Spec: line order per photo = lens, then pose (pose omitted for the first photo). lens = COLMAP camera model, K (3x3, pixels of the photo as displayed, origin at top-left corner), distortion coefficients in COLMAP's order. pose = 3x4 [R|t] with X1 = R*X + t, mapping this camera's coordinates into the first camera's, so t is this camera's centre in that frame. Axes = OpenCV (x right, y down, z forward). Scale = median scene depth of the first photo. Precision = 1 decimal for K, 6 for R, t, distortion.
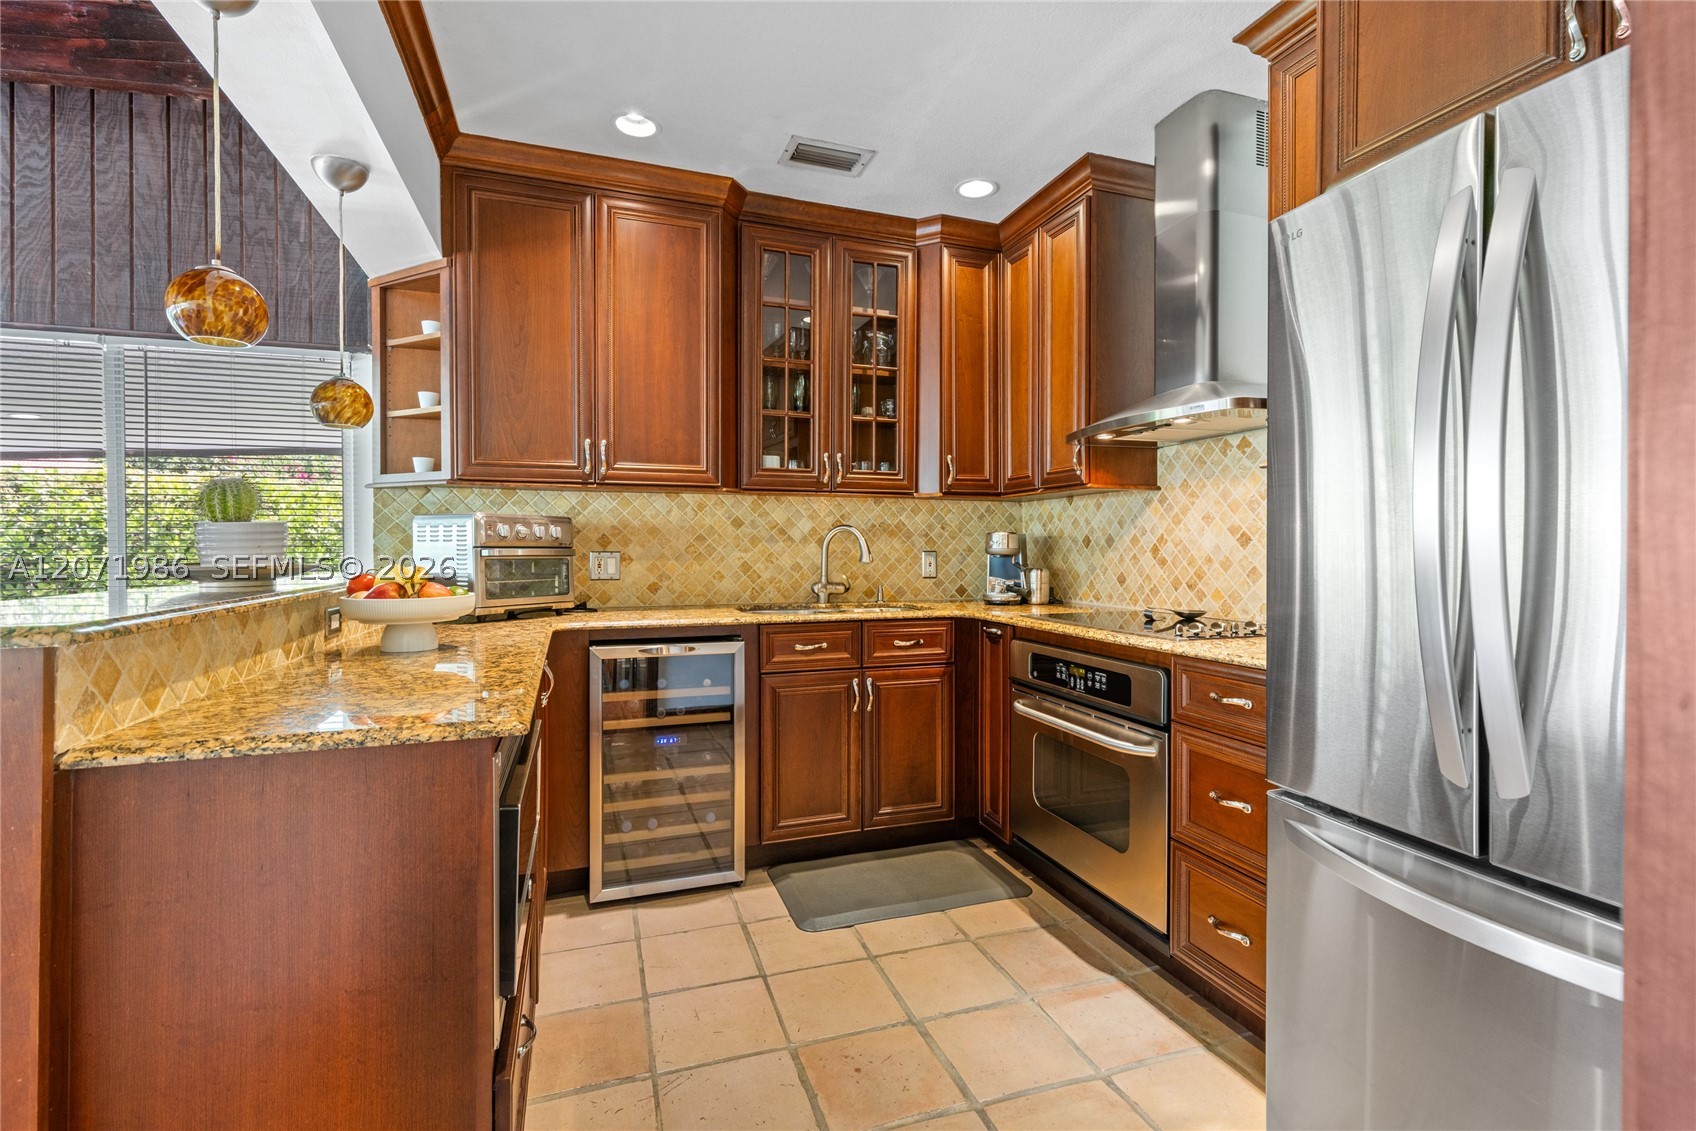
lens RADIAL K [[773.7, 0, 850.6], [0, 773.7, 552.8], [0, 0, 1]] dist [0.012122, -0.000077]
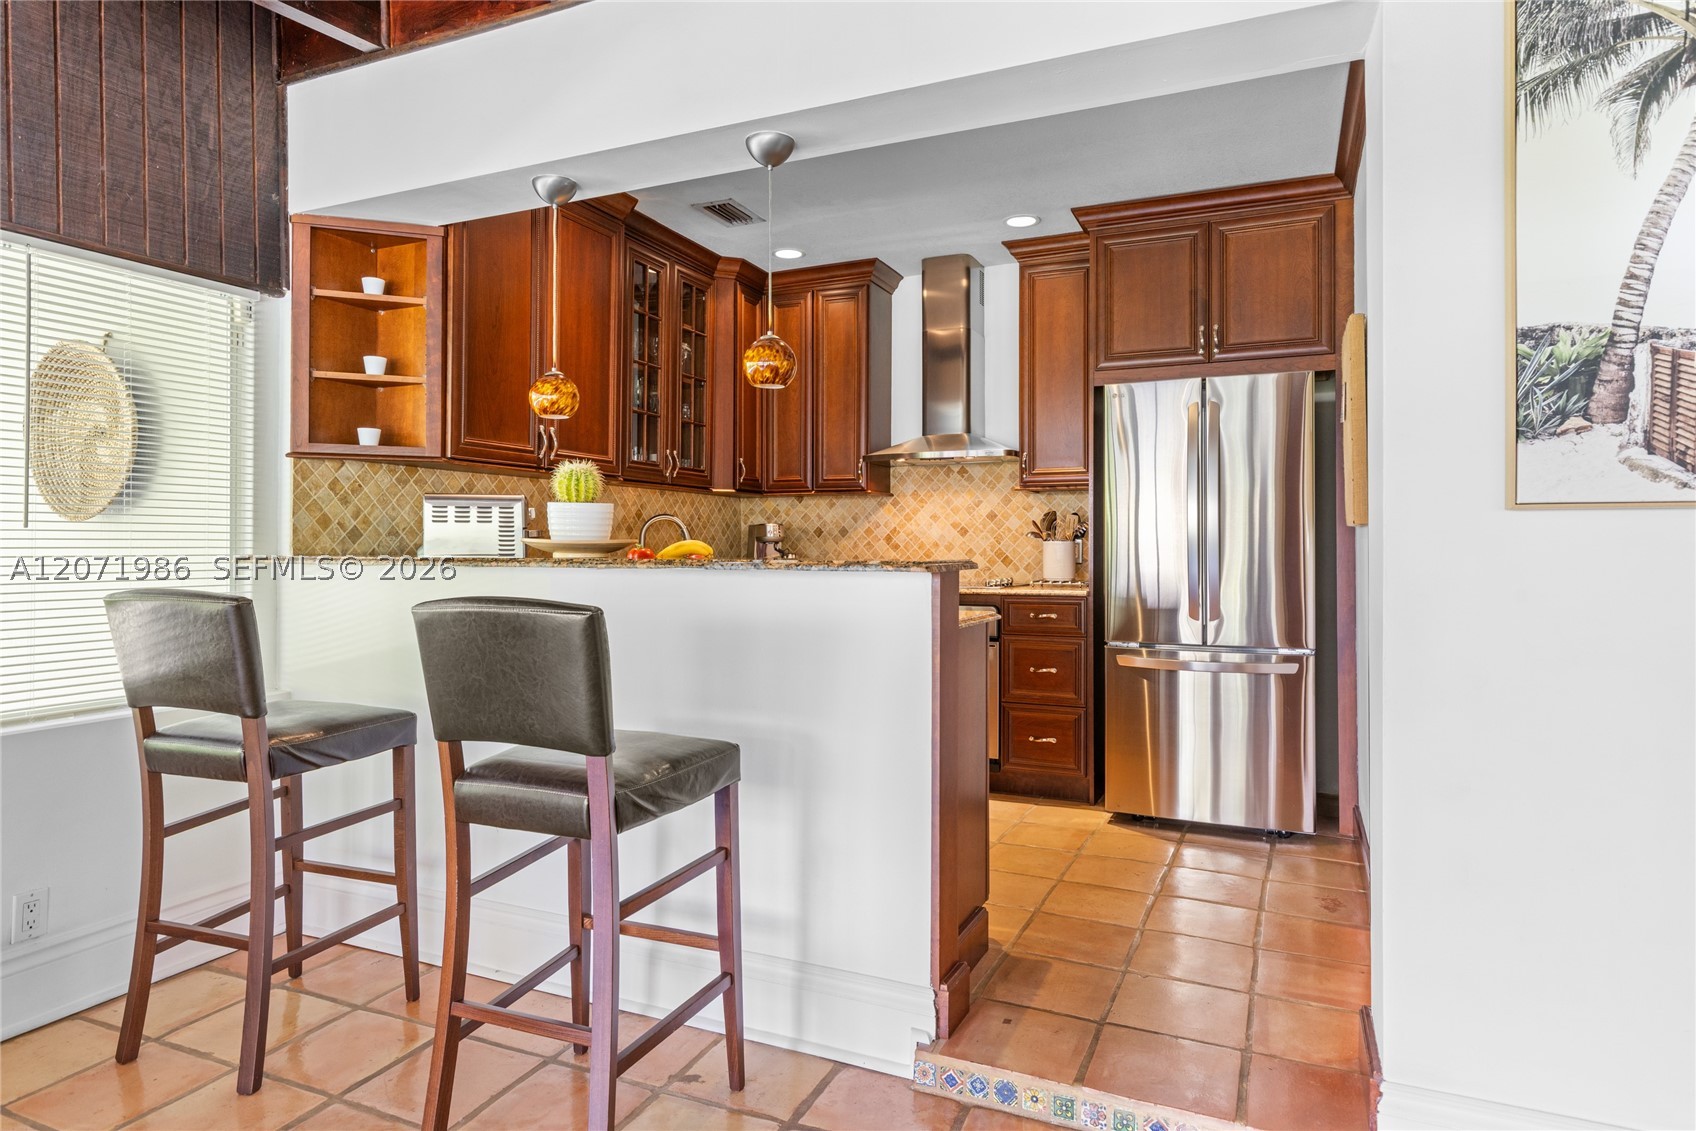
lens RADIAL K [[982.6, 0, 857.6], [0, 982.6, 533.1], [0, 0, 1]] dist [0.018859, 0.000577]
pose [[0.682147, 0.012135, 0.731115, -0.962752], [0.003076, 0.999806, -0.019465, 0.021576], [-0.731209, 0.015527, 0.681977, -0.182159]]
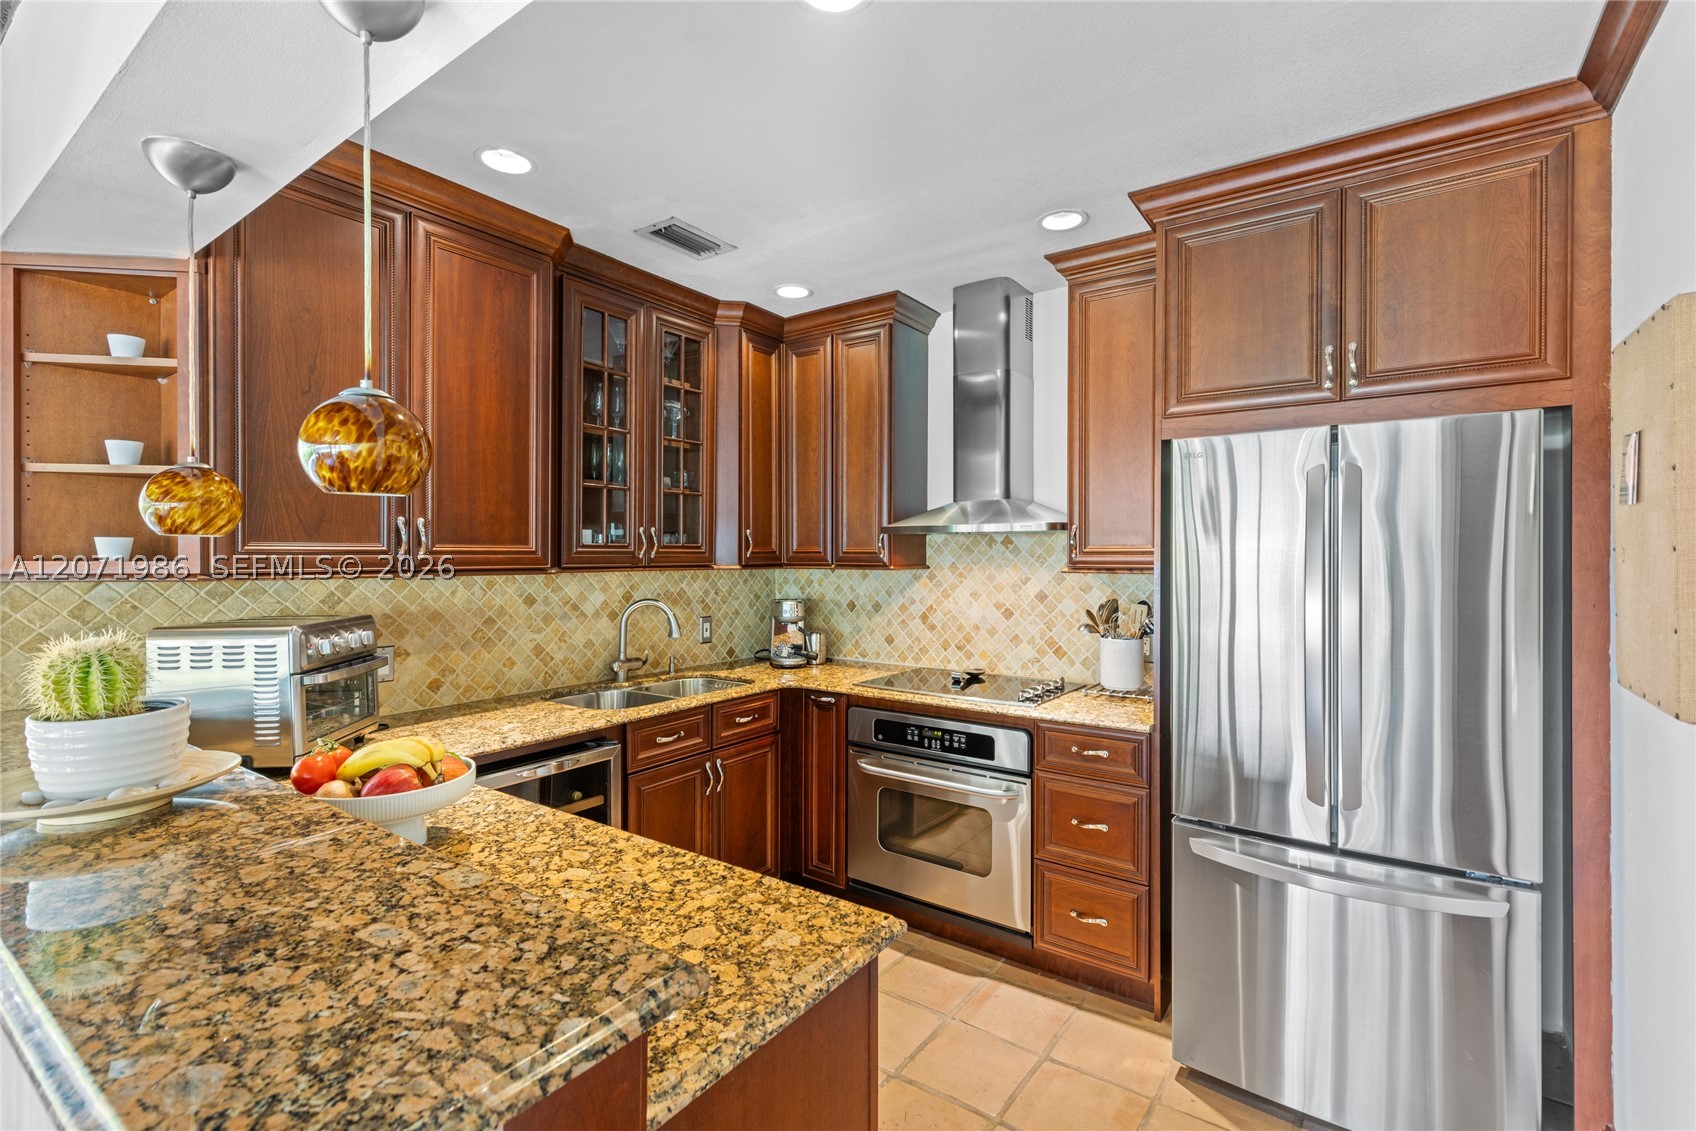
lens RADIAL K [[761.2, 0, 858.0], [0, 761.2, 556.3], [0, 0, 1]] dist [0.007533, -0.000229]
pose [[0.812445, -0.001534, 0.583036, -0.398433], [0.003456, 0.999992, -0.002185, -0.098300], [-0.583028, 0.003790, 0.812443, 0.081593]]
